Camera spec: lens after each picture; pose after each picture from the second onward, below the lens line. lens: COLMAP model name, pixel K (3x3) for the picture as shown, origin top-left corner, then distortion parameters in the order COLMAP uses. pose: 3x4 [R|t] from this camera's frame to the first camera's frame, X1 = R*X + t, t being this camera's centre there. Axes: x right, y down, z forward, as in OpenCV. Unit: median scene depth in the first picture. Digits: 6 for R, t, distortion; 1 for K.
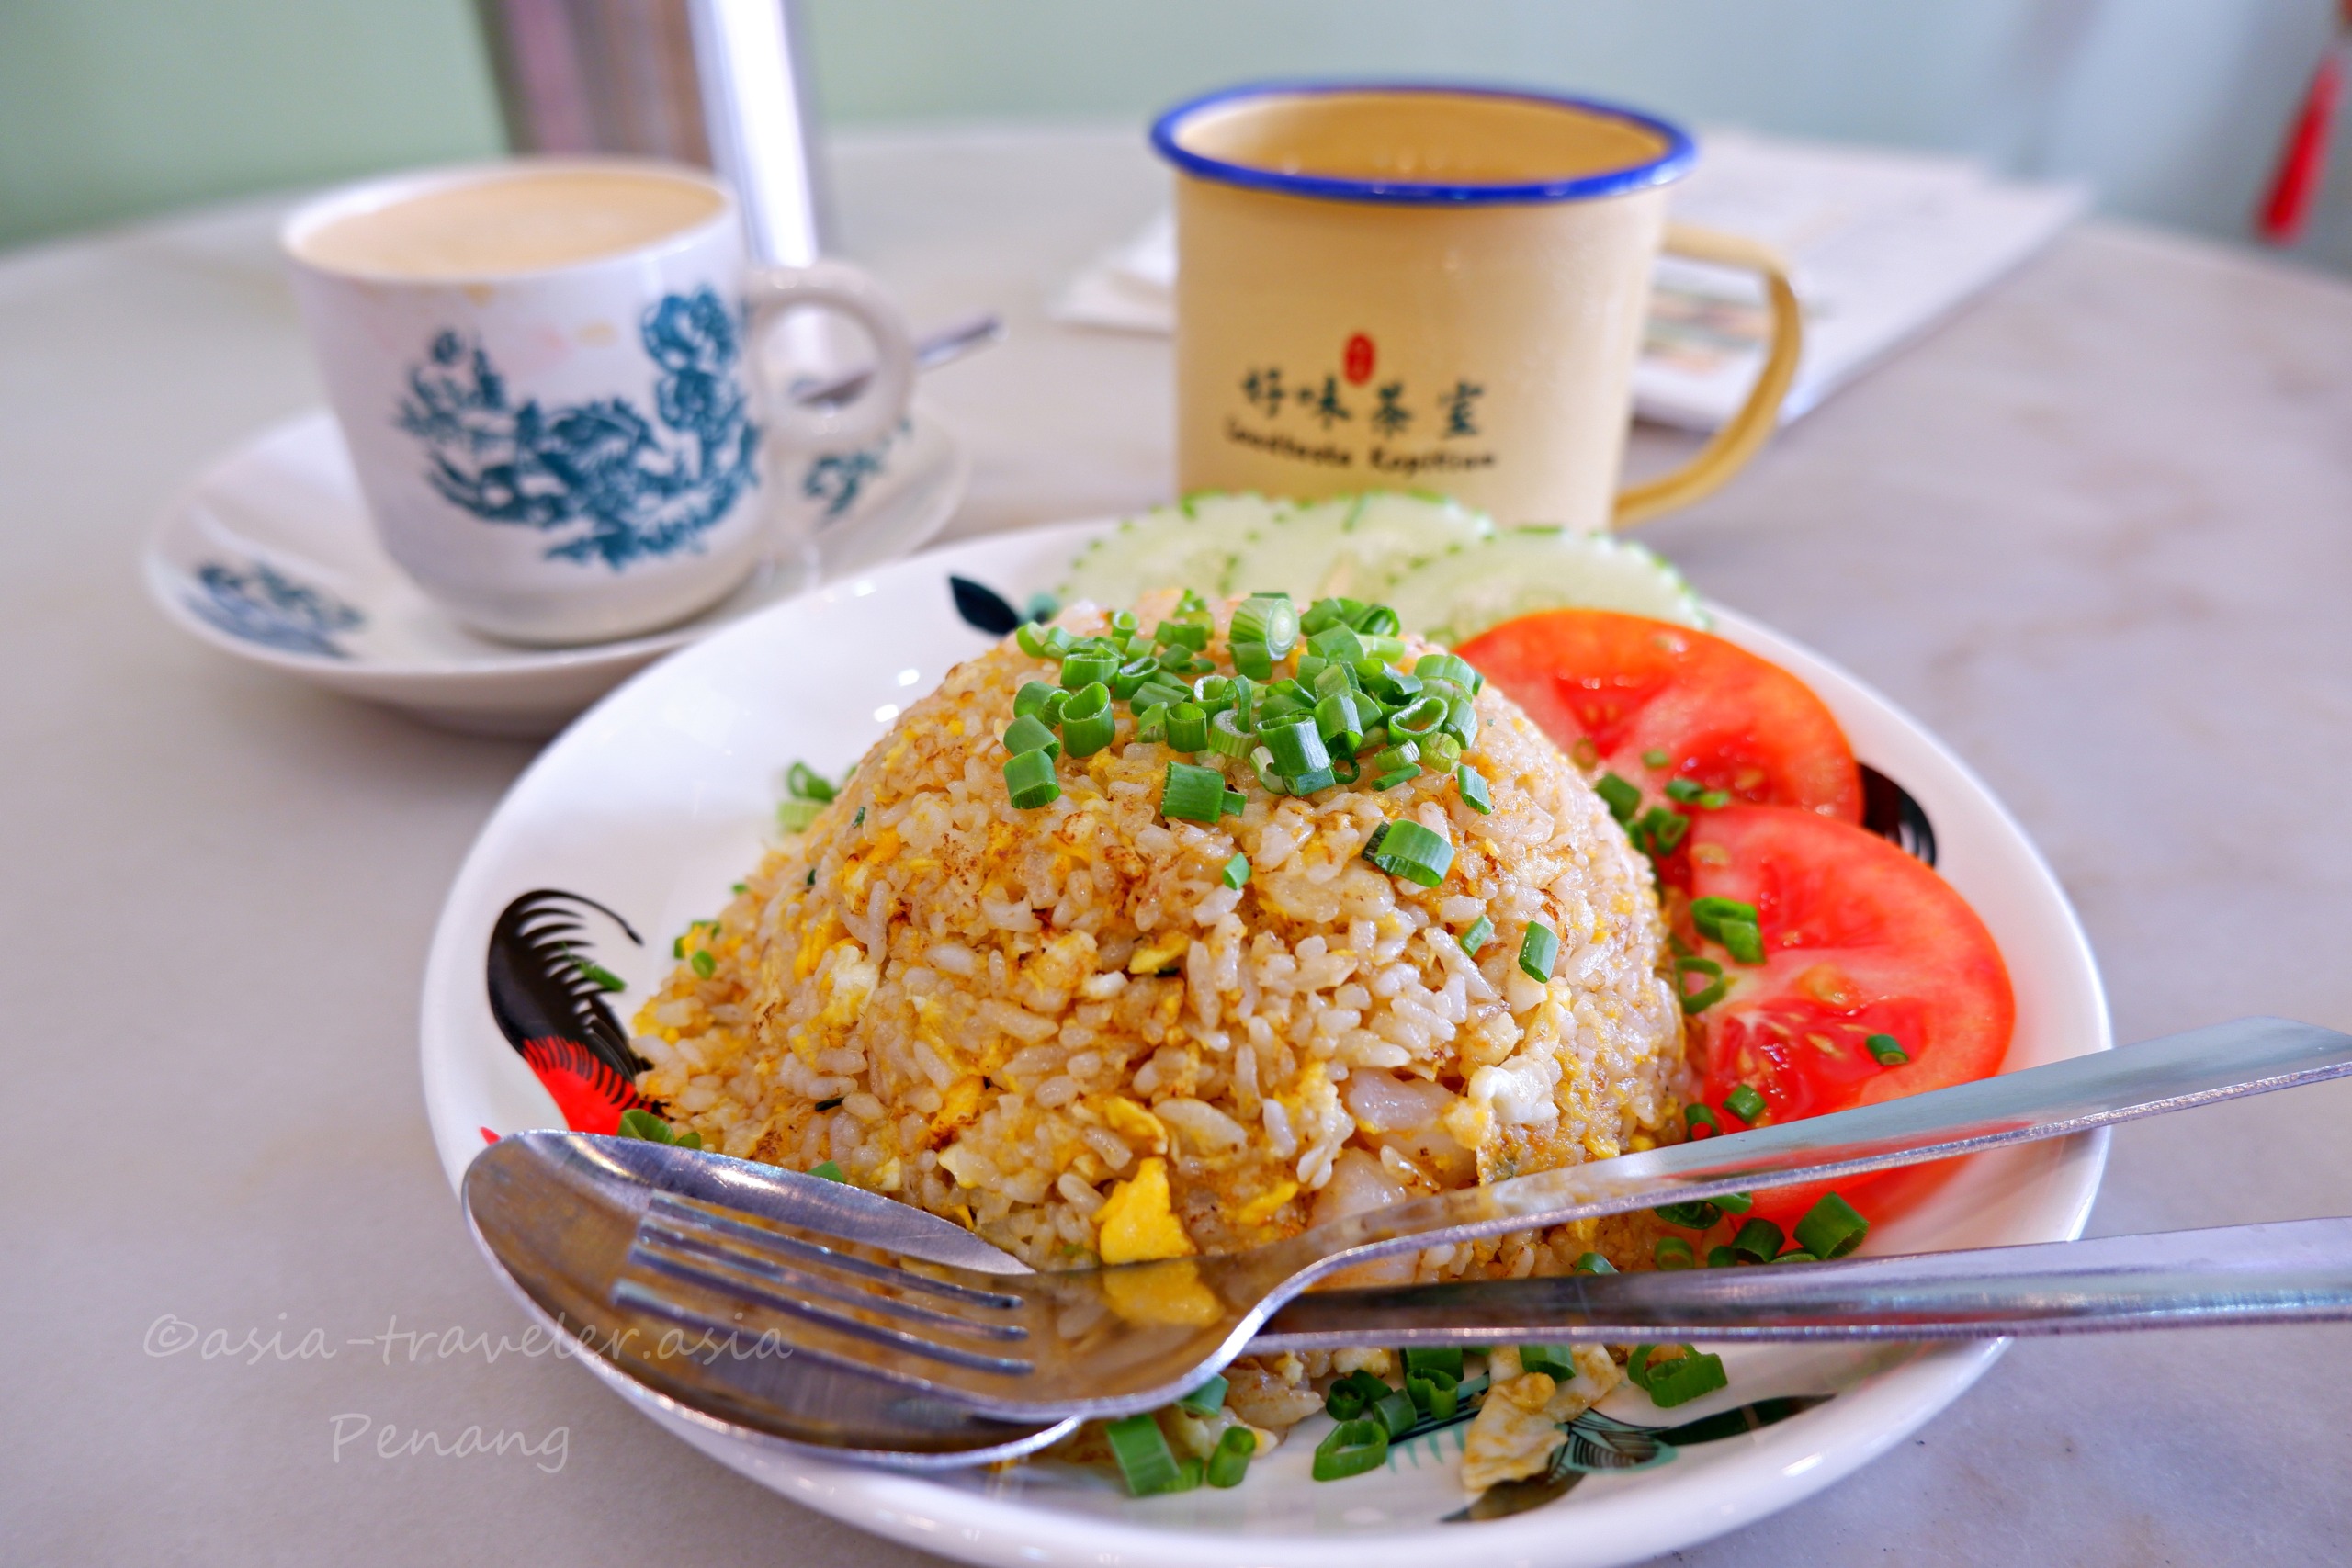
lens RADIAL K [[1565.8, 0, 1182.3], [0, 1565.8, 802.7], [0, 0, 1]] dist [0.019640, 0.009615]
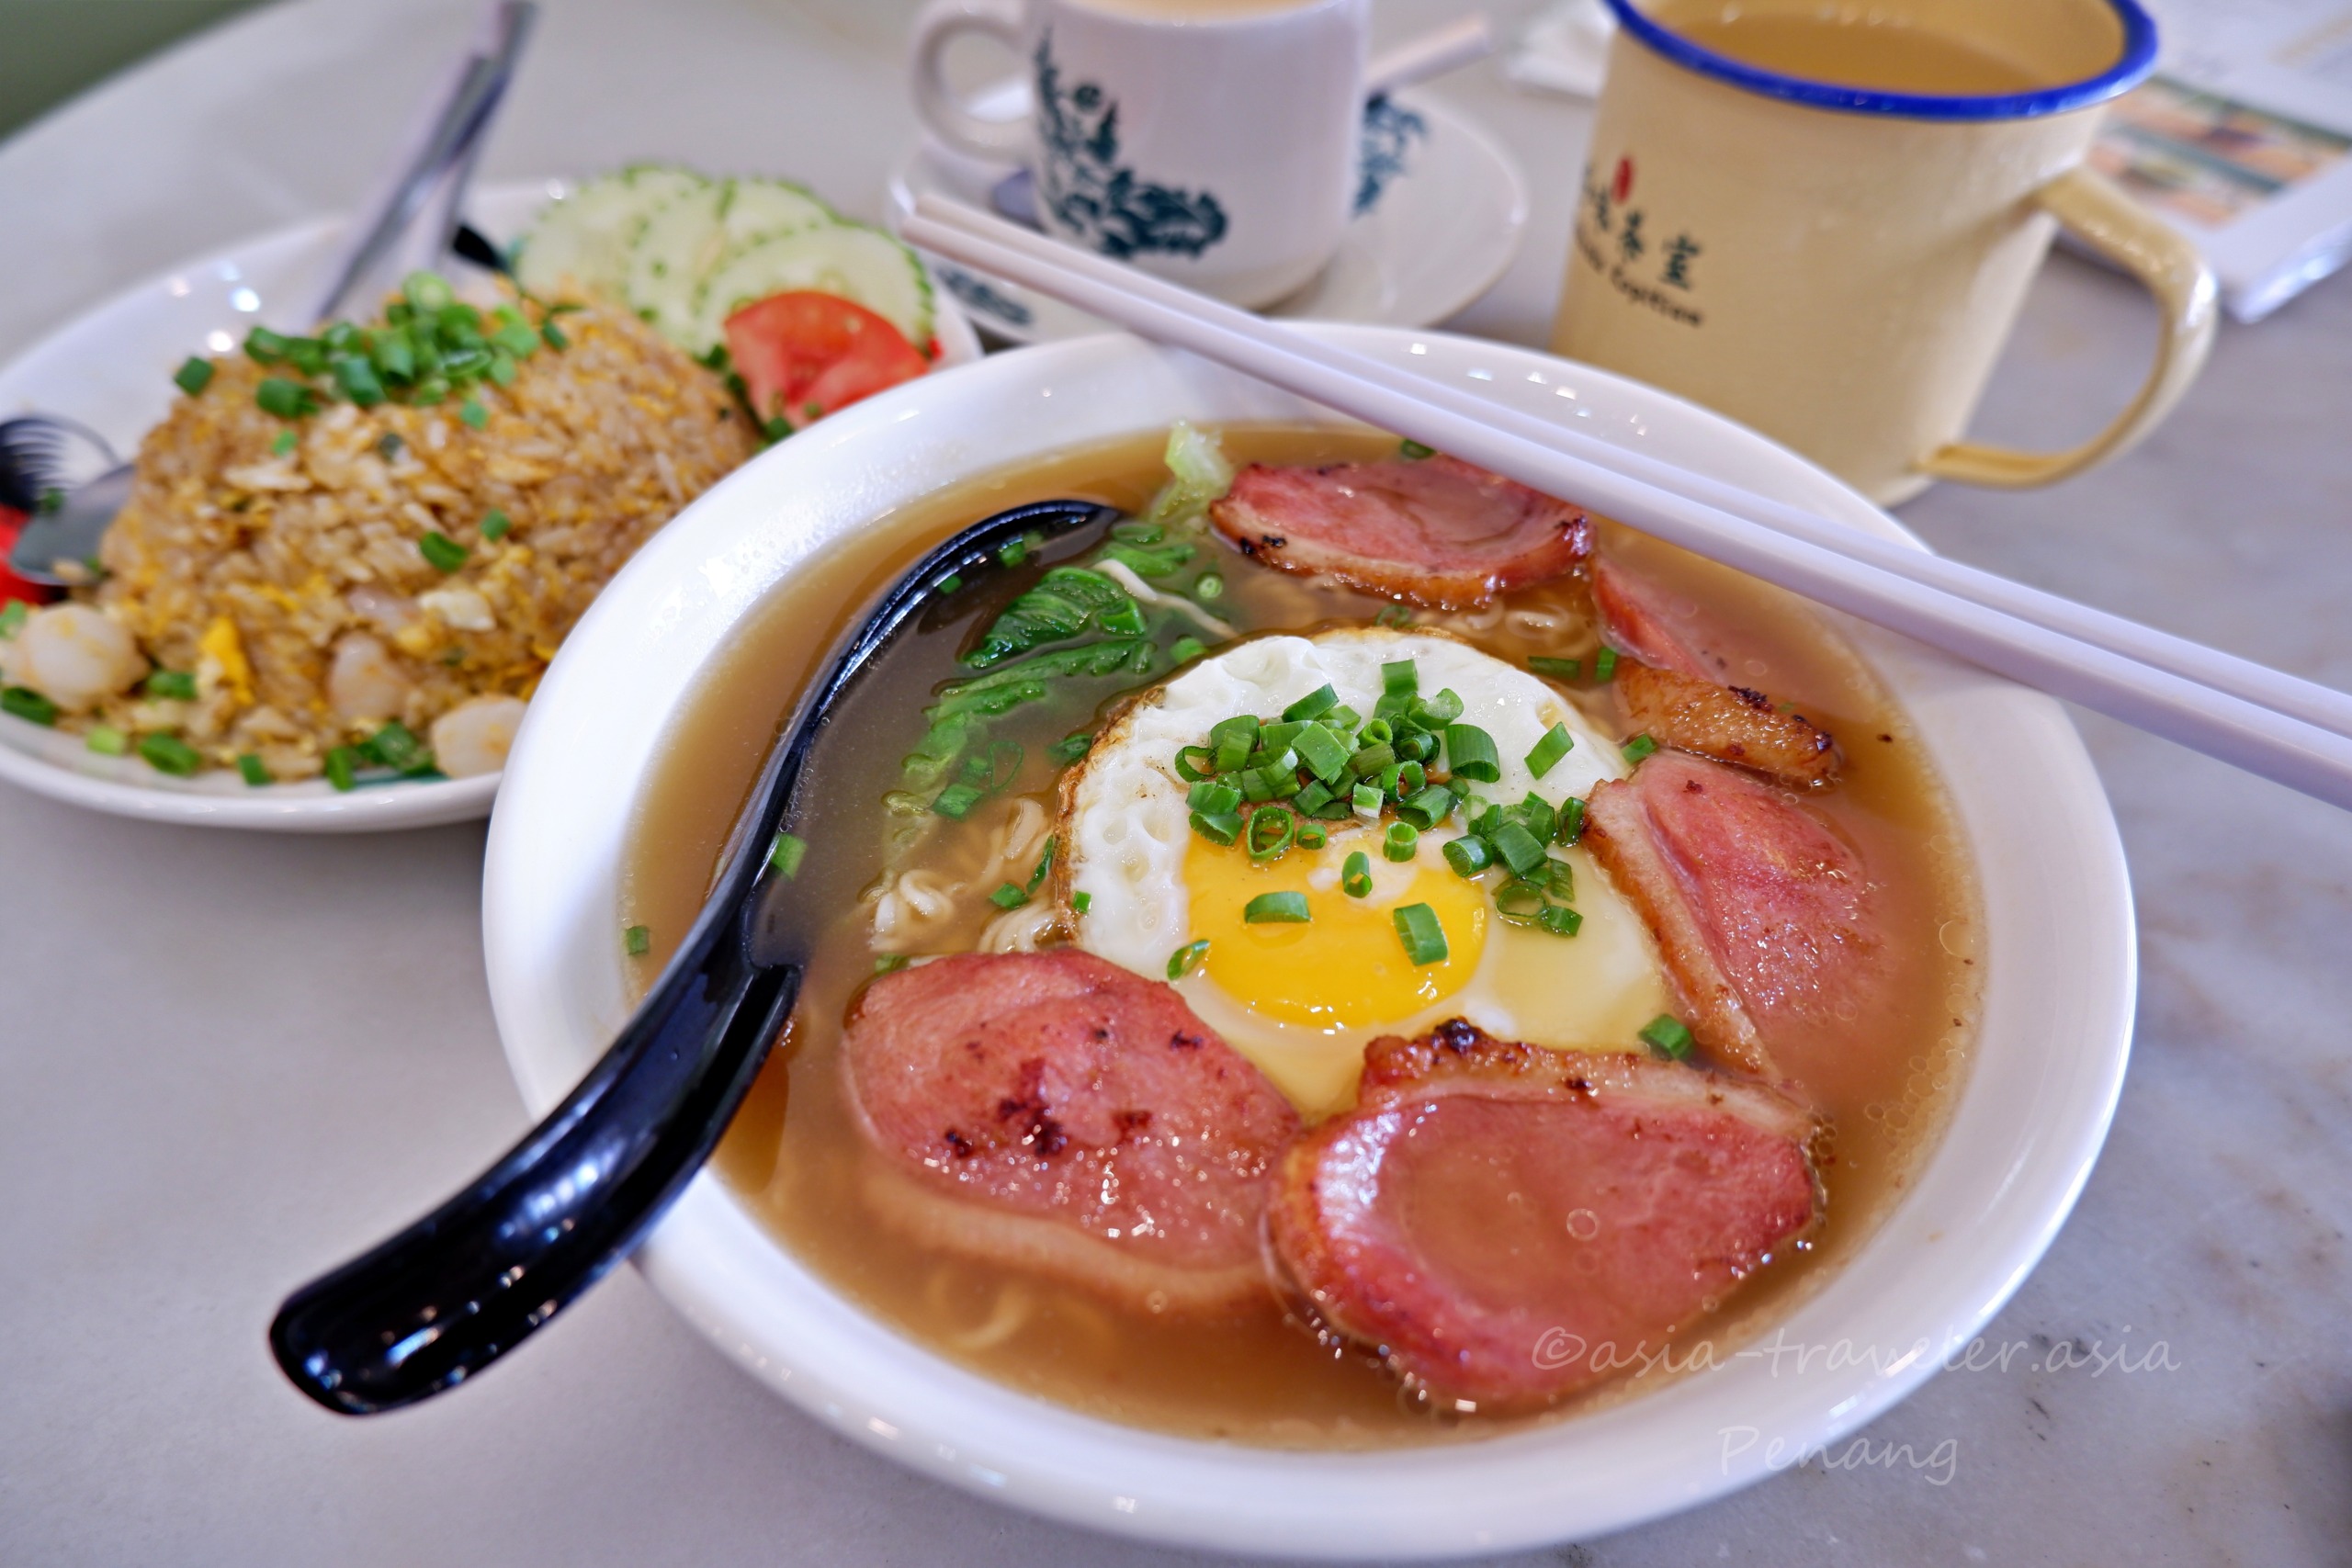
lens RADIAL K [[1565.8, 0, 1172.5], [0, 1565.8, 785.8], [0, 0, 1]] dist [0.019640, 0.009615]
pose [[0.979679, 0.125405, -0.156534, 1.155274], [-0.090148, 0.972470, 0.214885, -0.048745], [0.179172, -0.196407, 0.964013, -0.443480]]
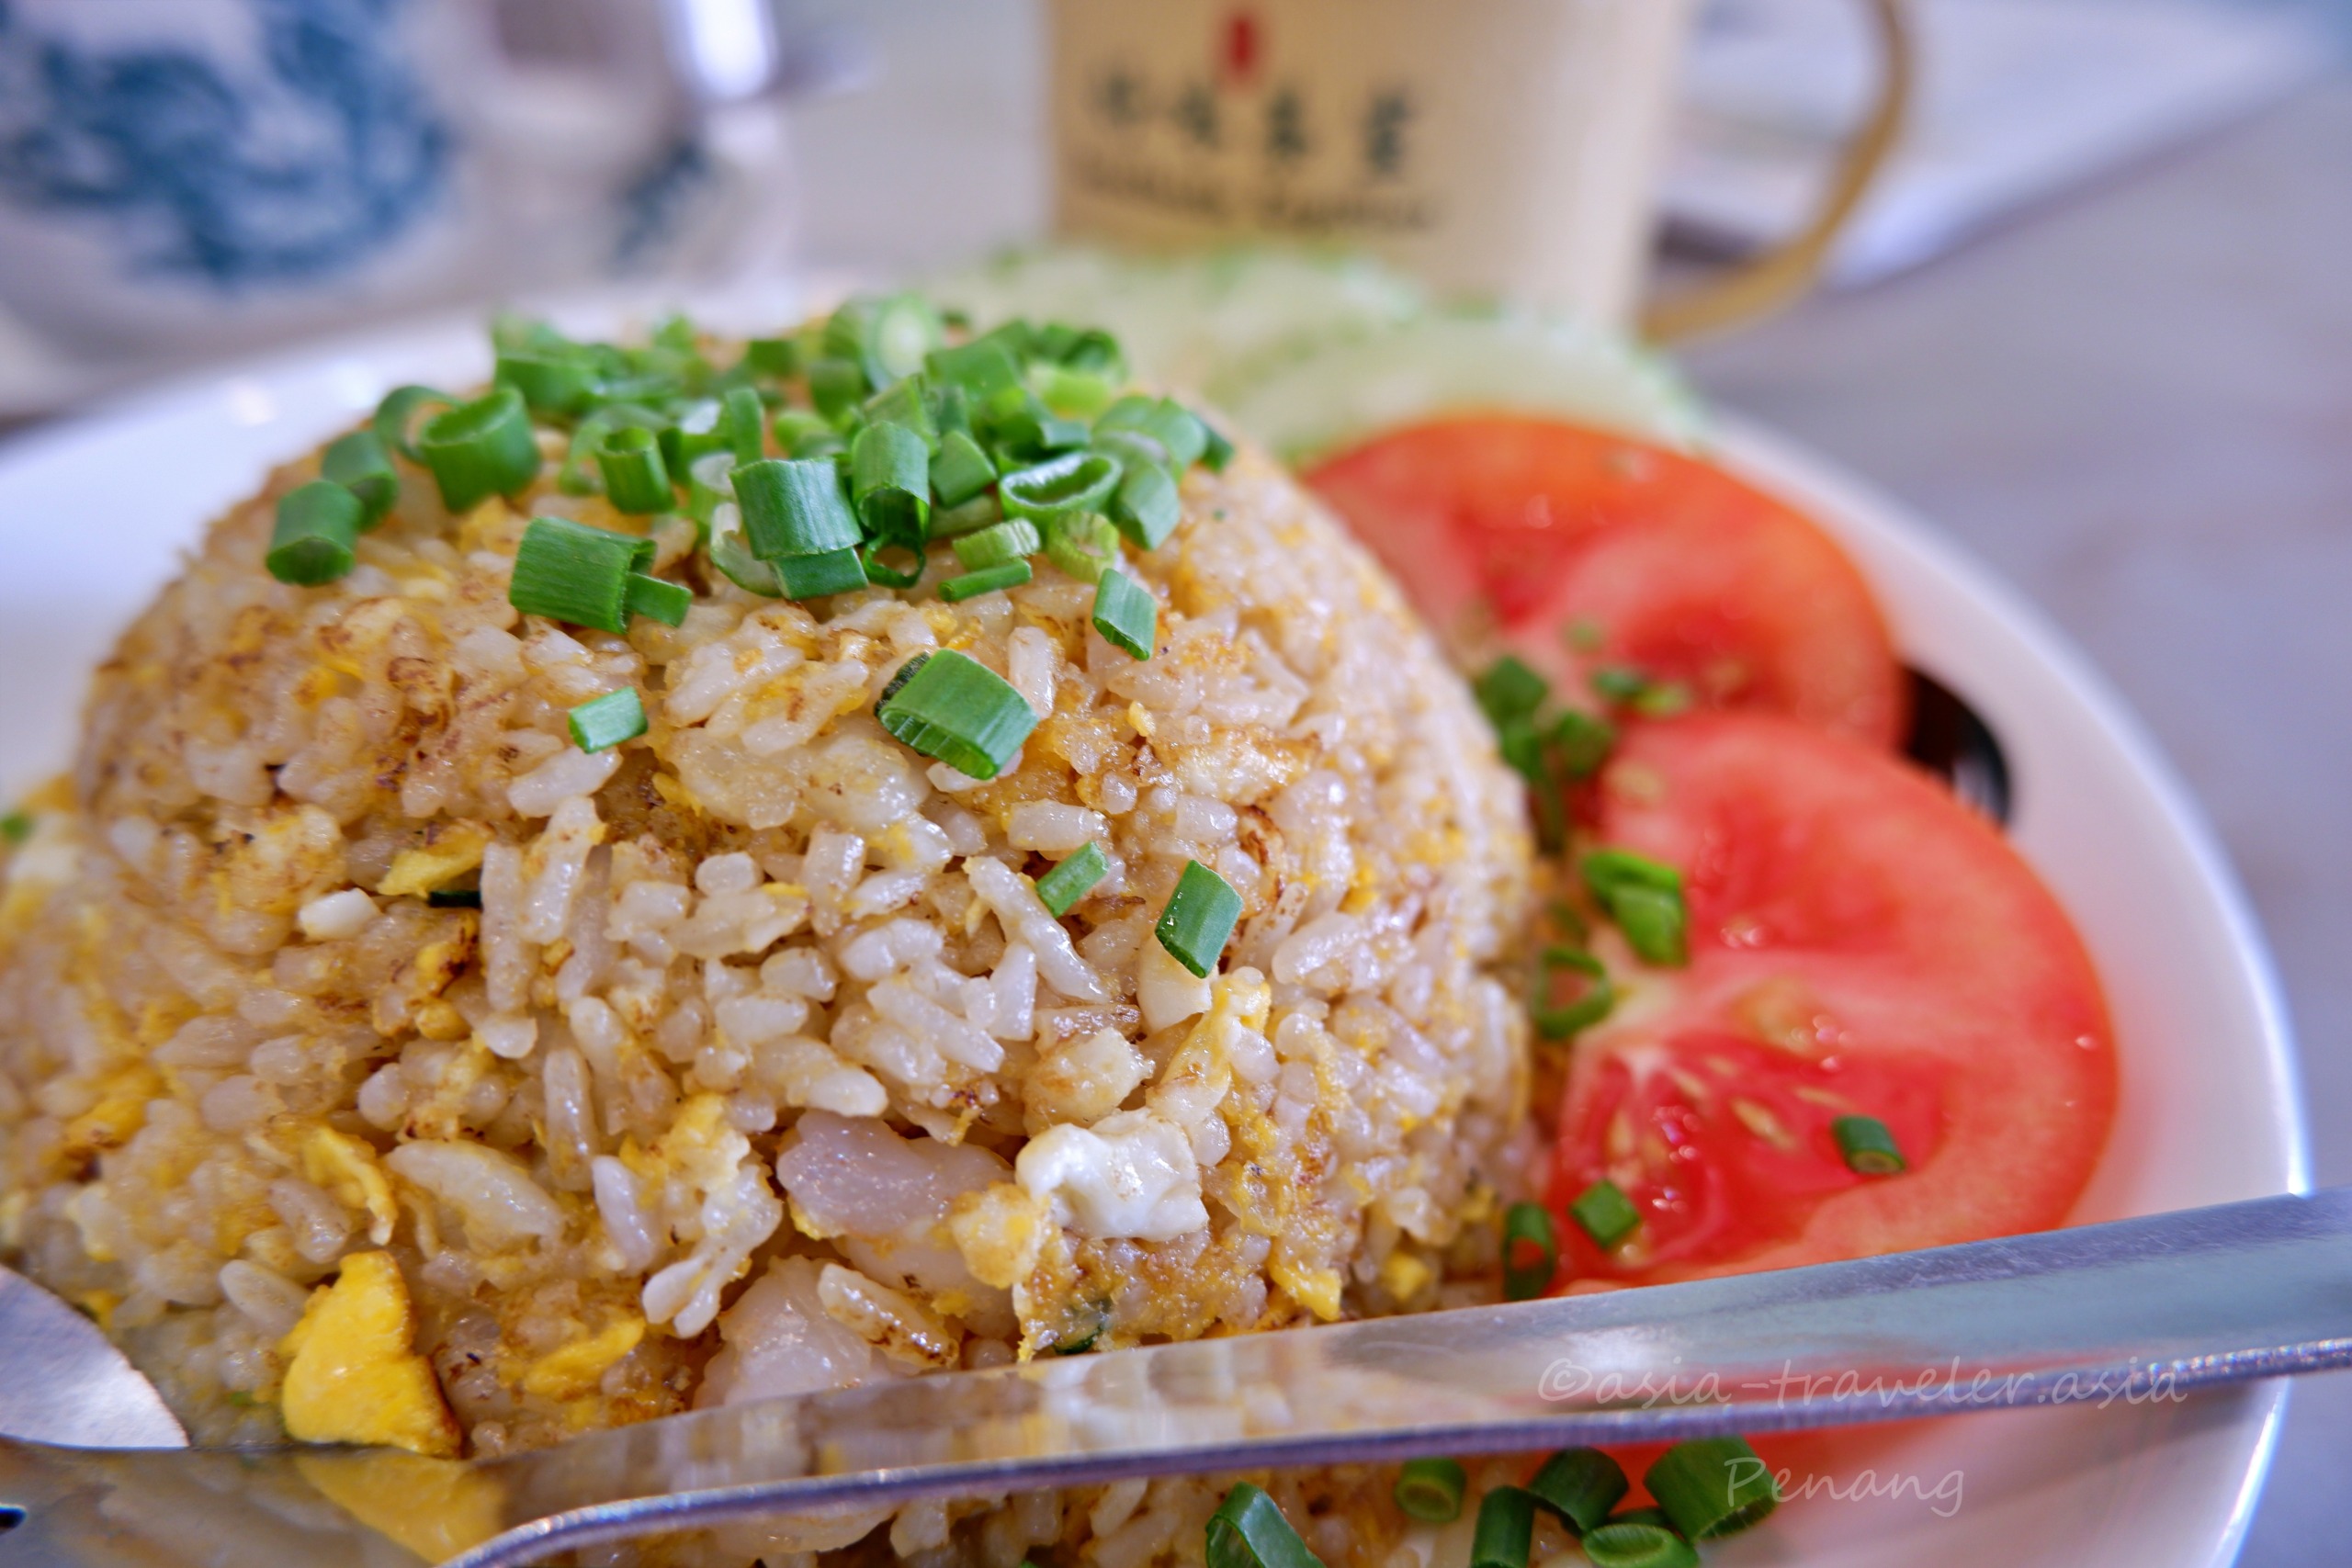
lens RADIAL K [[1565.8, 0, 1172.7], [0, 1565.8, 774.3], [0, 0, 1]] dist [0.019640, 0.009615]
pose [[0.994198, 0.076718, -0.075392, 0.249587], [-0.074588, 0.996742, 0.030687, 0.029784], [0.077501, -0.024886, 0.996682, 0.457047]]
